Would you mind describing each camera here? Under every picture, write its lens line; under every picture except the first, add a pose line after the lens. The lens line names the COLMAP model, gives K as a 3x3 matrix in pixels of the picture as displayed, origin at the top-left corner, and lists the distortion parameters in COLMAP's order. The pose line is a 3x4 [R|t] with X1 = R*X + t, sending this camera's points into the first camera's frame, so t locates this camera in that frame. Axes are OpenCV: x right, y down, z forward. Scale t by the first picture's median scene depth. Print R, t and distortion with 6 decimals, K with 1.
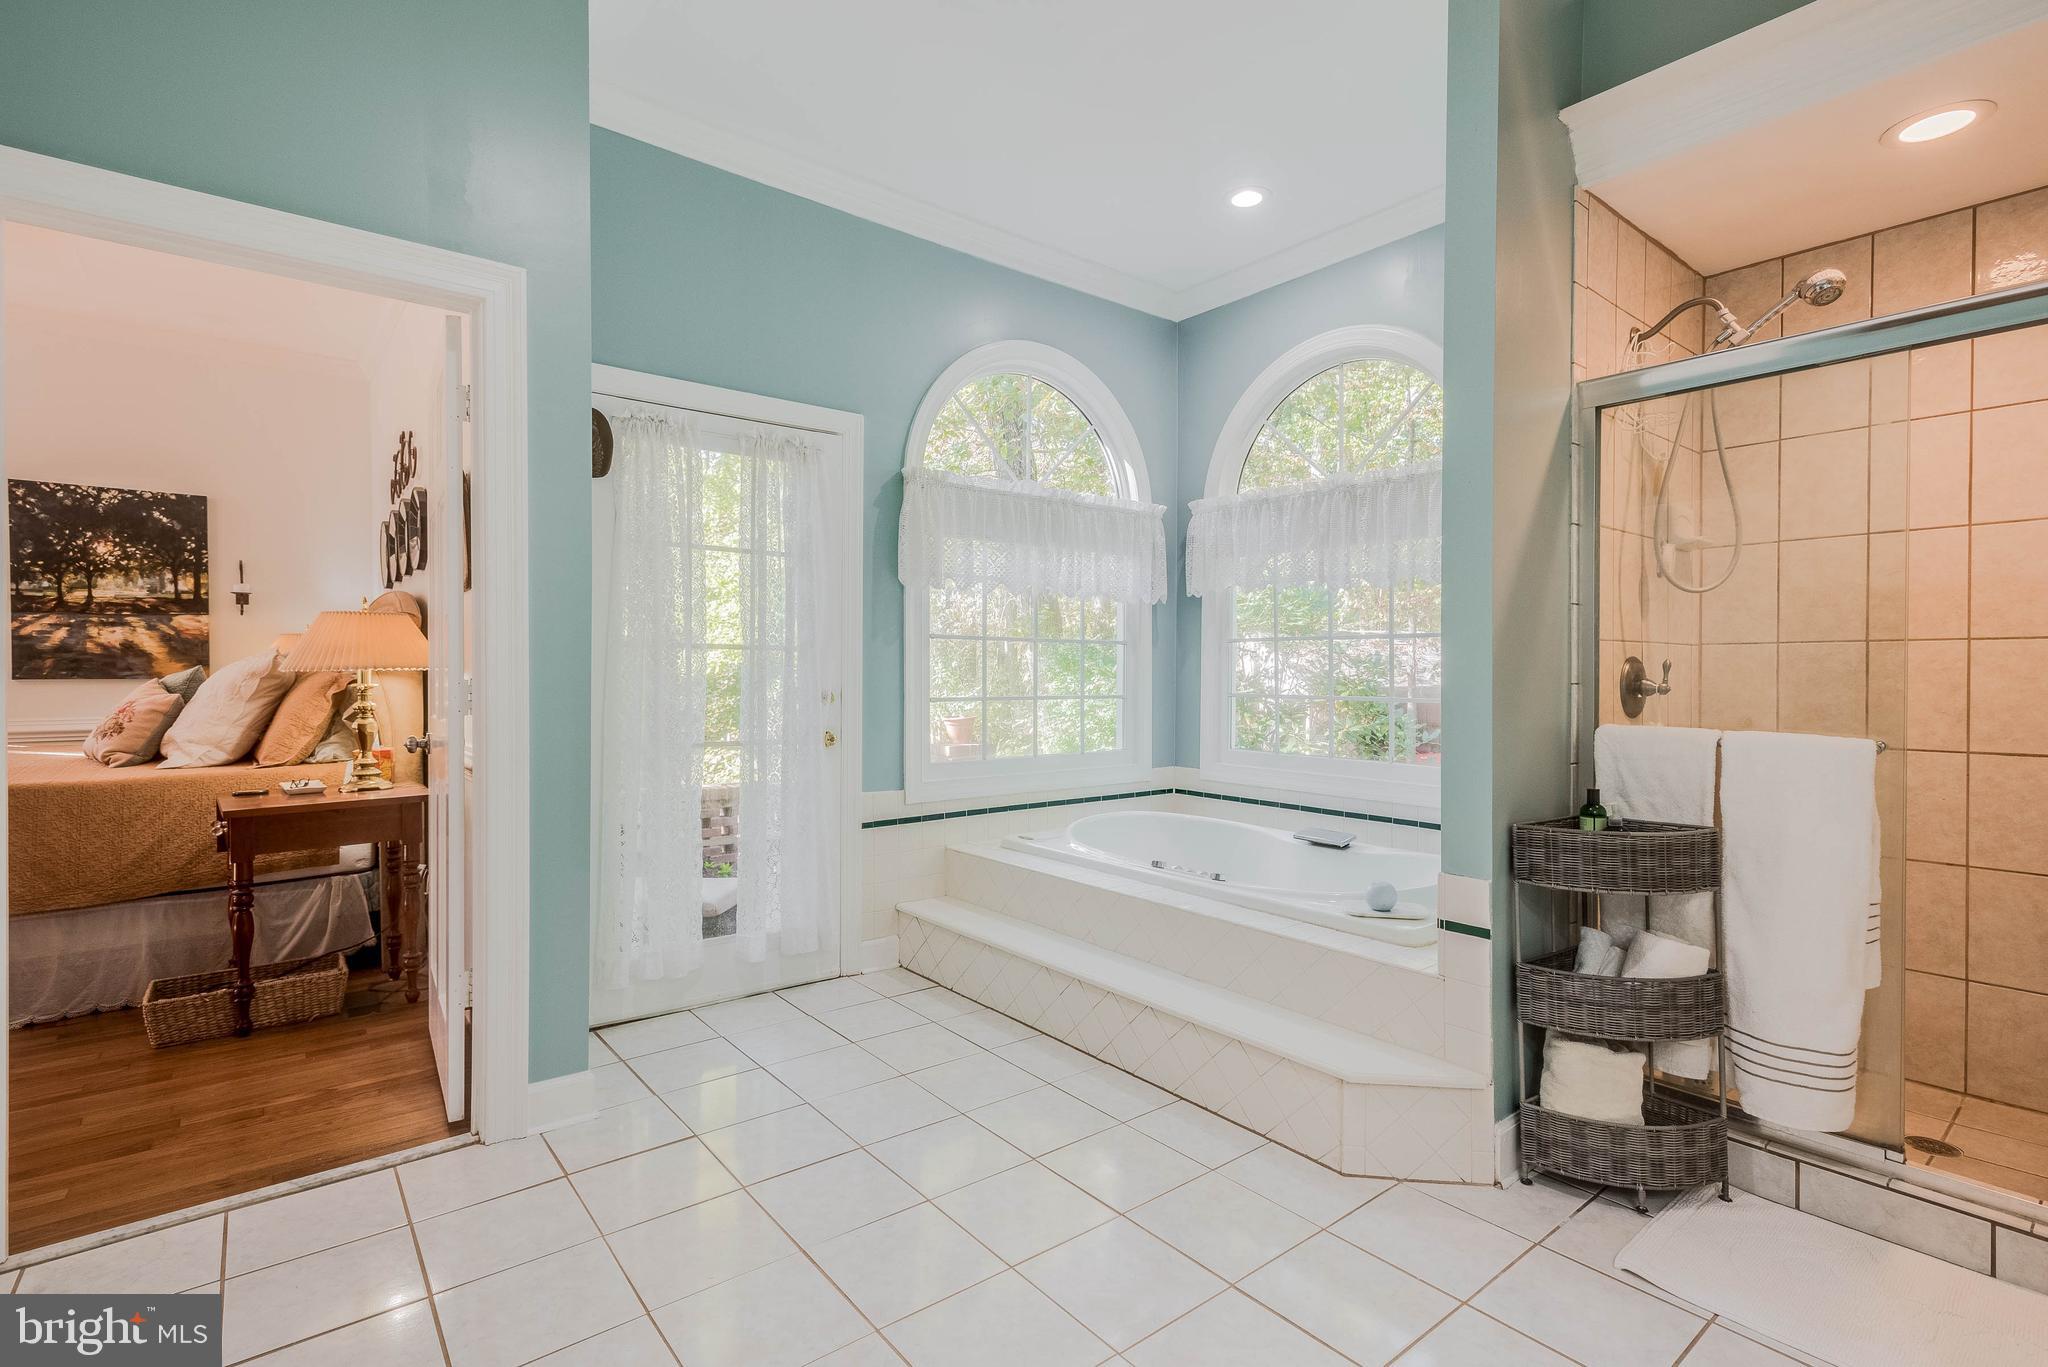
lens RADIAL K [[977.6, 0, 1021.4], [0, 977.6, 677.6], [0, 0, 1]] dist [0.012118, -0.001190]
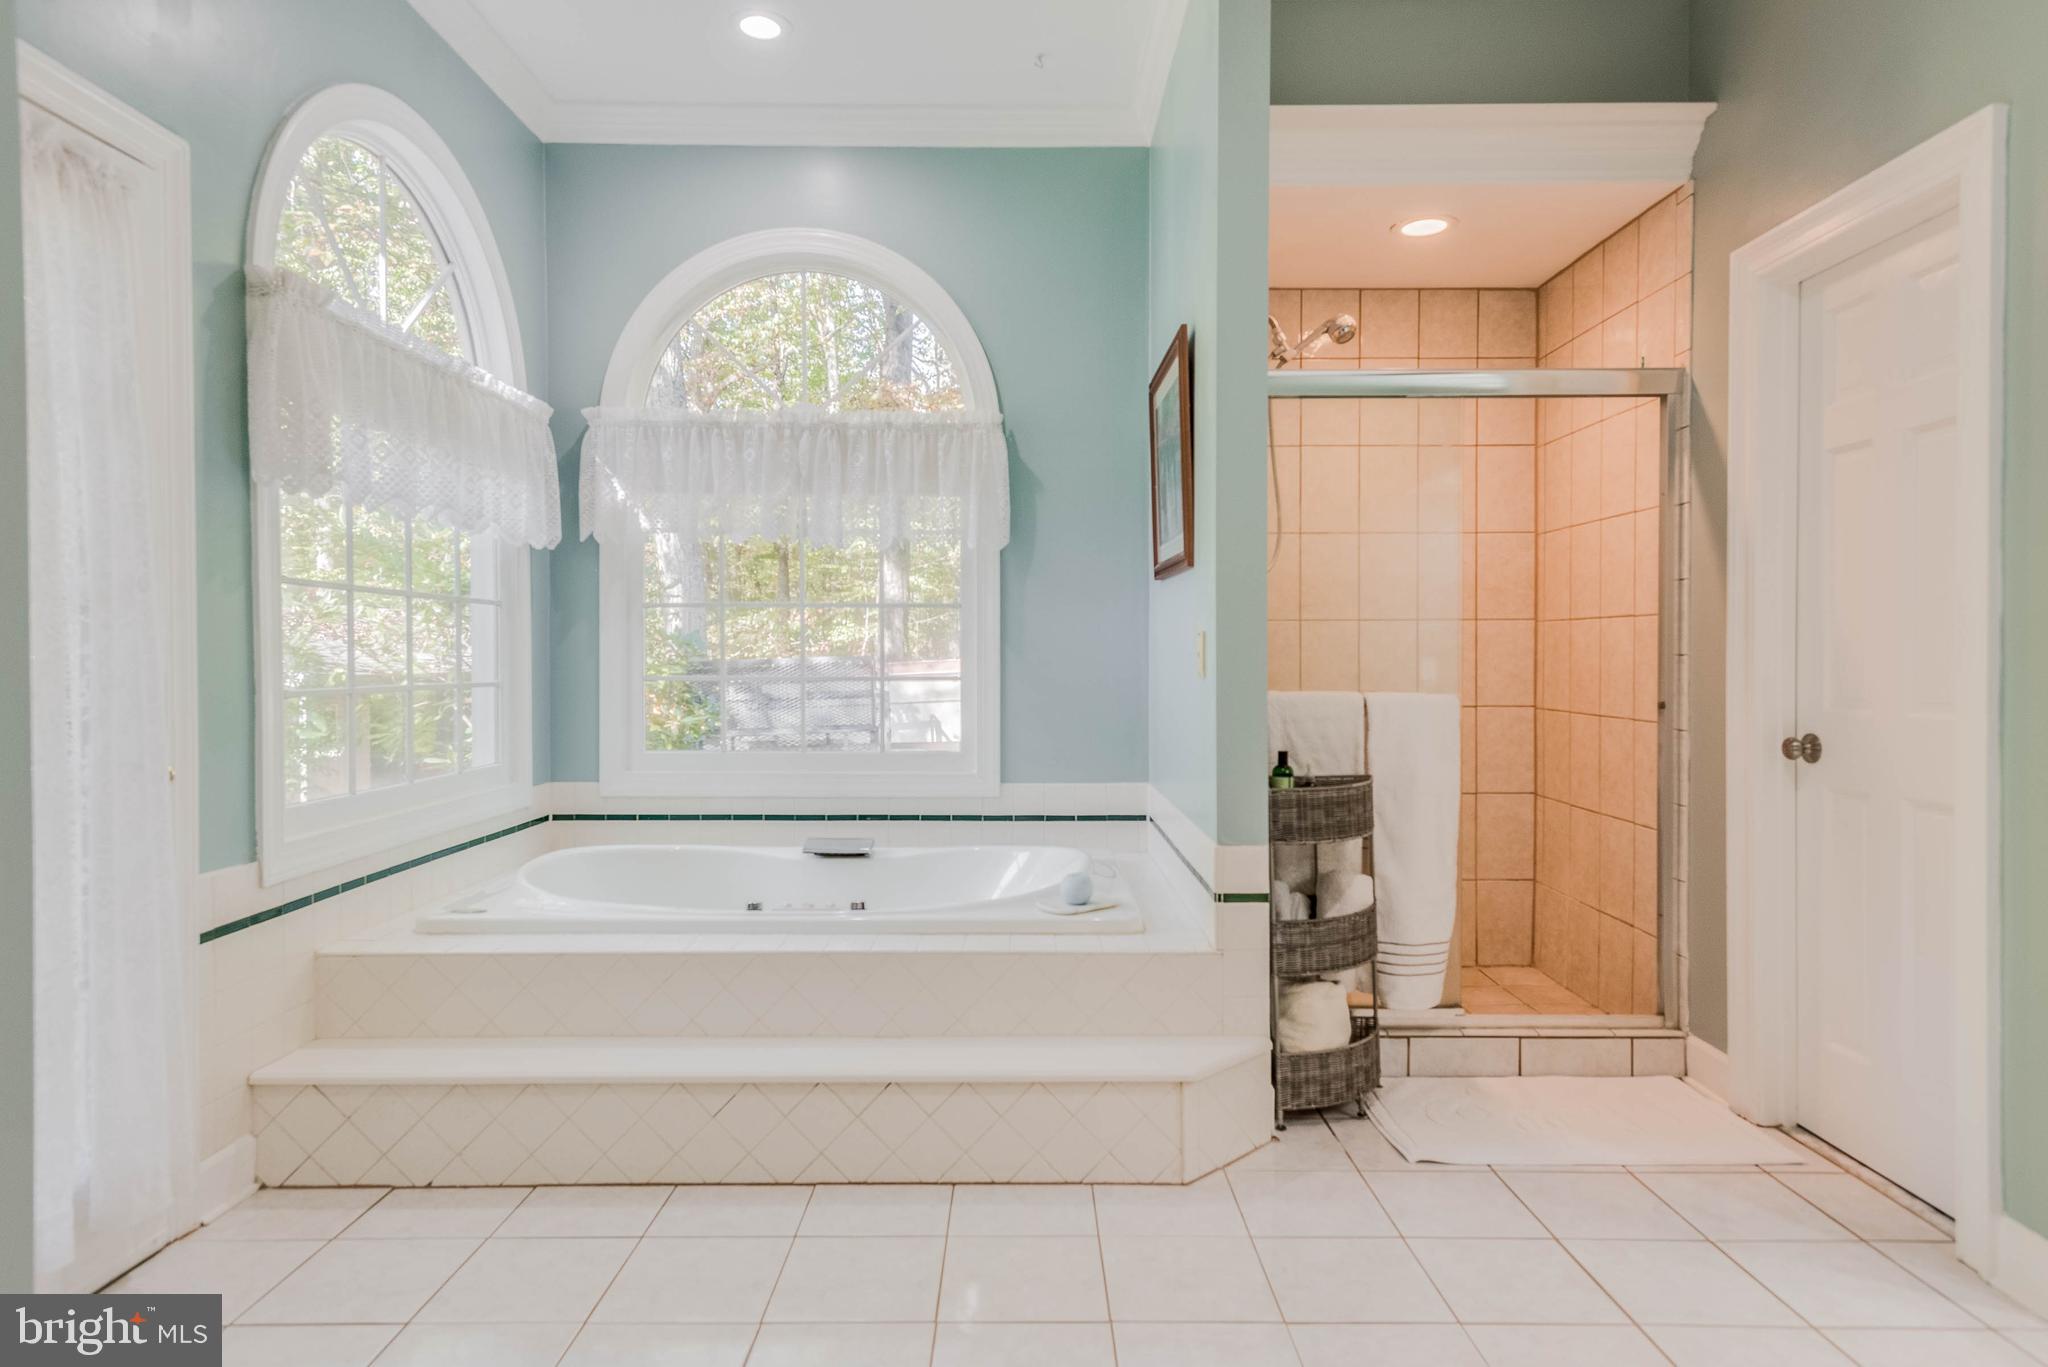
lens RADIAL K [[1194.6, 0, 1029.7], [0, 1194.6, 676.4], [0, 0, 1]] dist [0.033596, 0.000146]
pose [[0.614119, -0.016082, 0.789049, -0.464964], [0.007229, 0.999865, 0.014753, 0.007000], [-0.789180, -0.003356, 0.614152, 0.302102]]
